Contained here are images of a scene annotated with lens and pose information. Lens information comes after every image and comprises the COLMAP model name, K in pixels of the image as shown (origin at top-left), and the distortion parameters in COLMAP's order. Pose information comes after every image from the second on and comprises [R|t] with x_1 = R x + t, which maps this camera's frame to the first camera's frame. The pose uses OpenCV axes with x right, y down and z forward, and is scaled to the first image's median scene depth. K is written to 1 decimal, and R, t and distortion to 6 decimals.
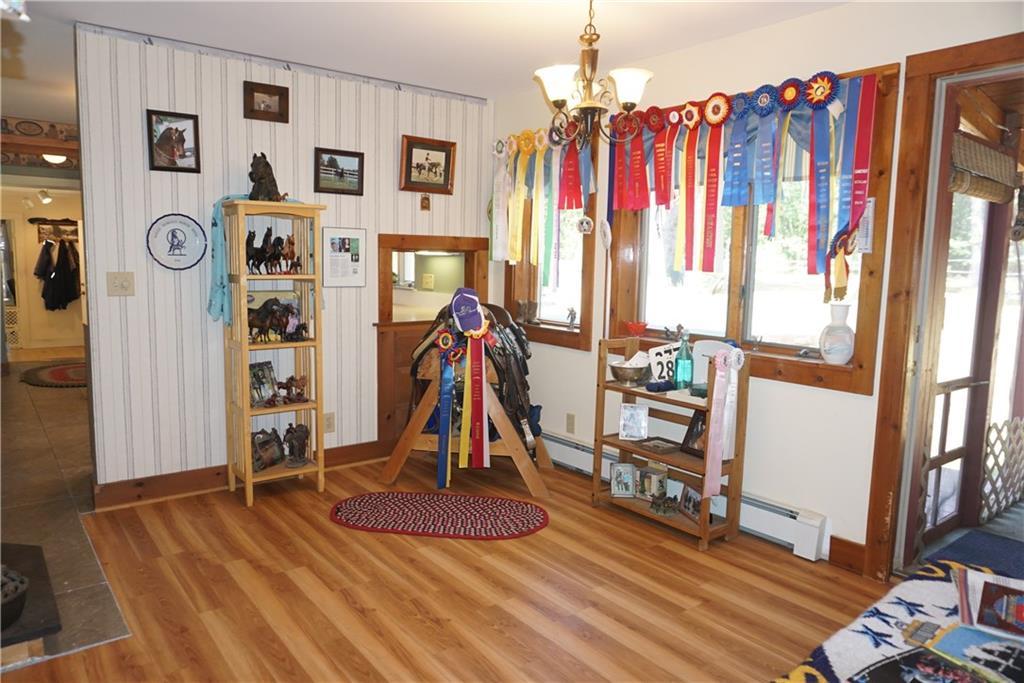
lens RADIAL K [[687.3, 0, 506.5], [0, 687.3, 342.2], [0, 0, 1]] dist [-0.058049, 0.045001]
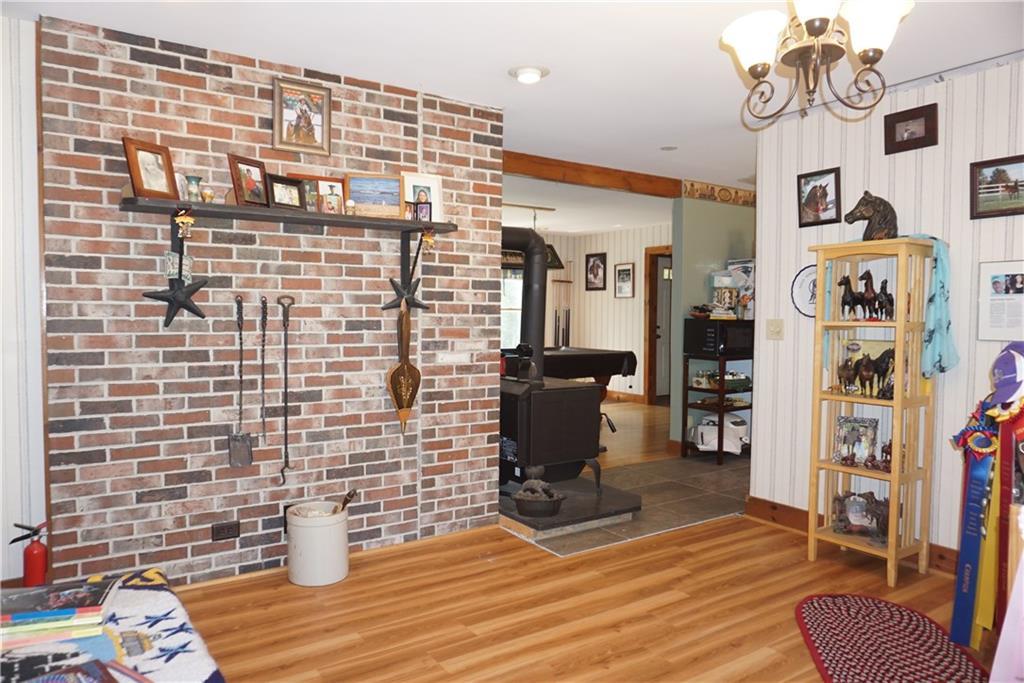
lens RADIAL K [[687.3, 0, 506.5], [0, 687.3, 342.2], [0, 0, 1]] dist [-0.058049, 0.045001]
pose [[-0.084401, 0.018683, -0.996257, 0.620683], [-0.125608, 0.991649, 0.029238, -0.039650], [0.988483, 0.127606, -0.081350, 0.629025]]
